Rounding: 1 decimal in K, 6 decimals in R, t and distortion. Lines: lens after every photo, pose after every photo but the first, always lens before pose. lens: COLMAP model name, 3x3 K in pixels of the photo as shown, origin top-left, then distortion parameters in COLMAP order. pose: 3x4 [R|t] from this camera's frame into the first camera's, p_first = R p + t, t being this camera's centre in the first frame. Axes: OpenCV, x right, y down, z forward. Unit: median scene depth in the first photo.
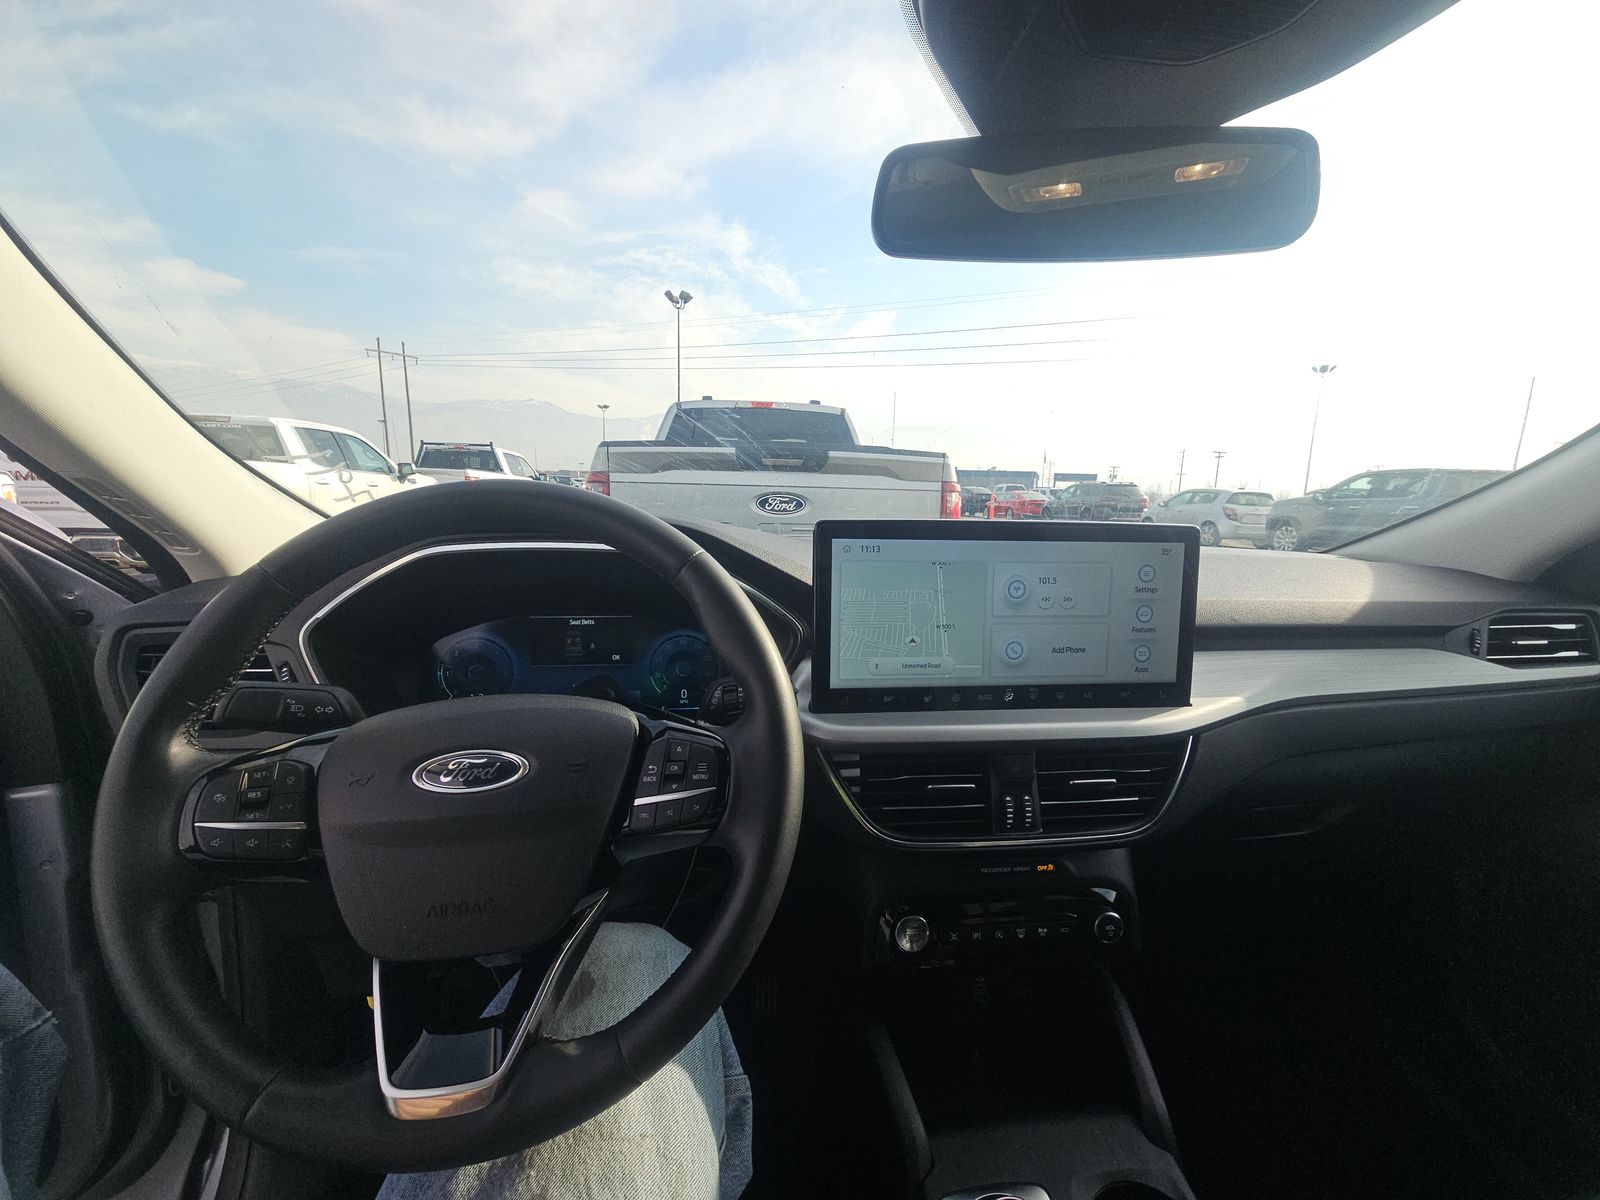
lens RADIAL K [[650.3, 0, 806.4], [0, 650.3, 606.7], [0, 0, 1]] dist [0.004403, -0.000717]
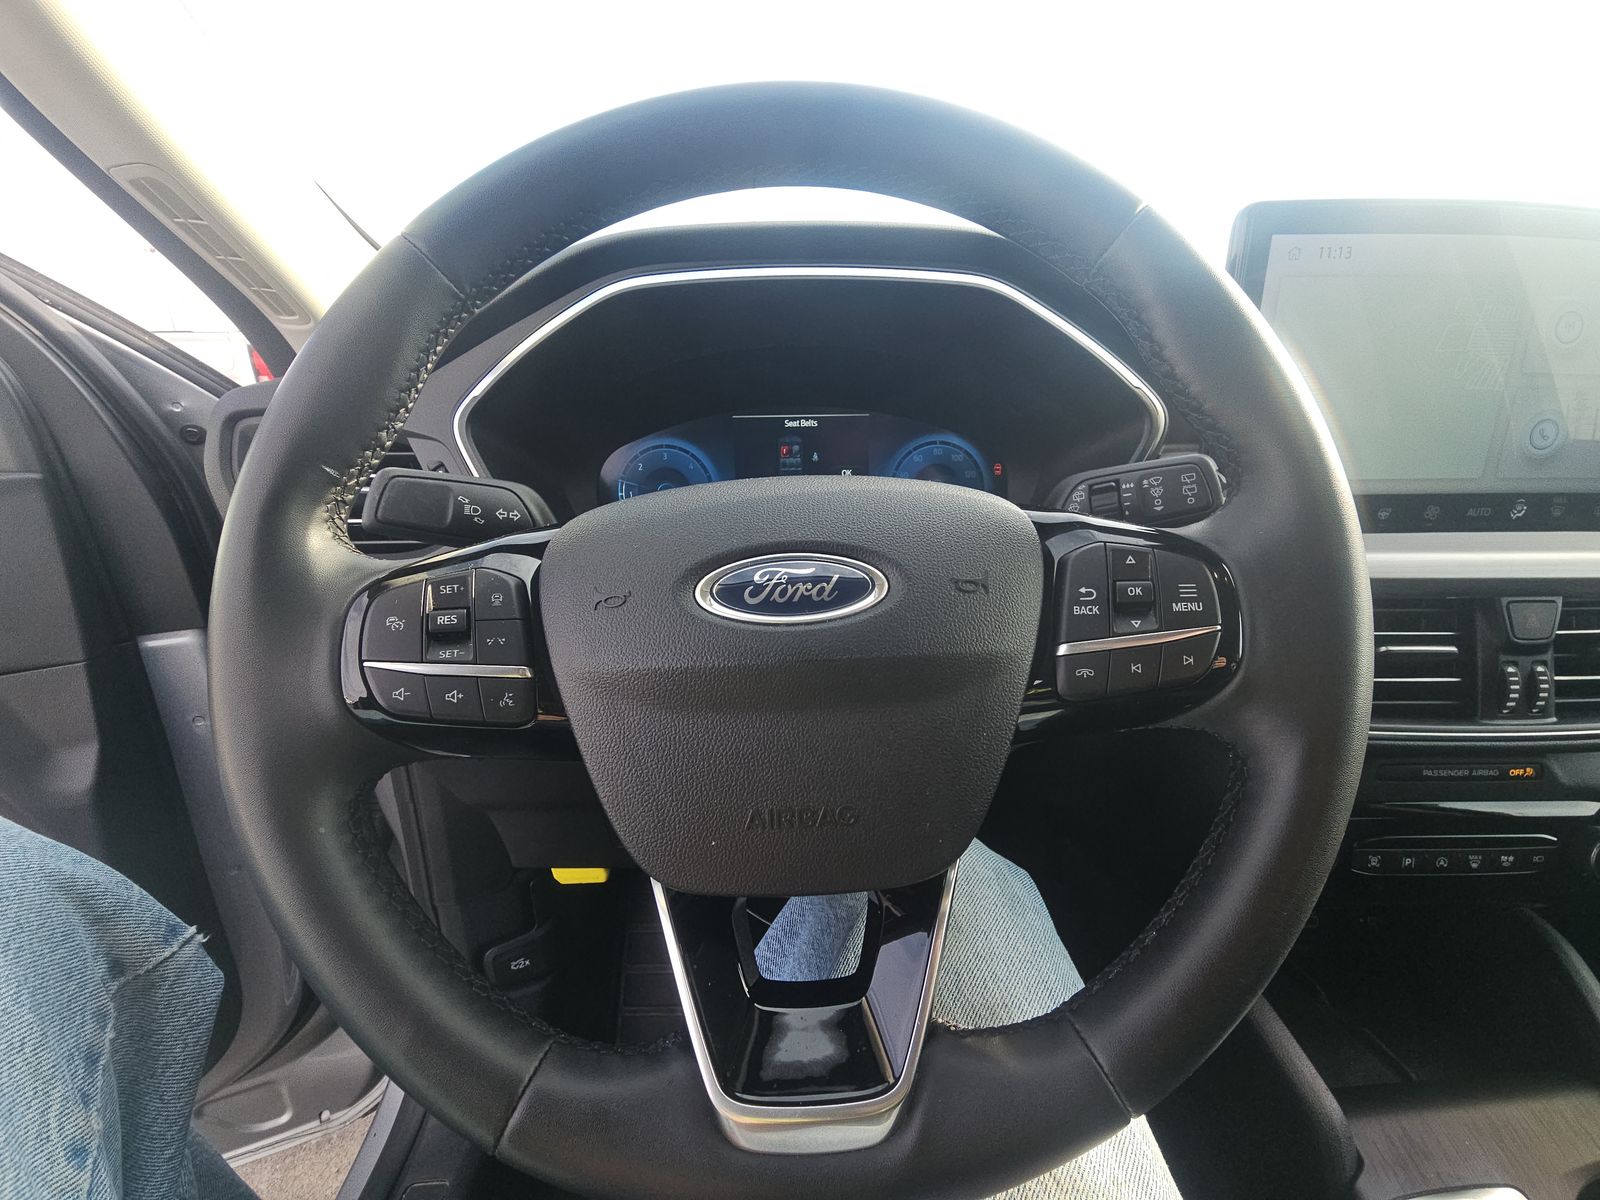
lens RADIAL K [[650.3, 0, 806.4], [0, 650.3, 606.7], [0, 0, 1]] dist [0.004403, -0.000717]
pose [[0.993167, 0.012195, -0.116065, -0.430602], [0.008331, 0.984579, 0.174742, 0.167254], [0.116407, -0.174515, 0.977750, 0.437476]]
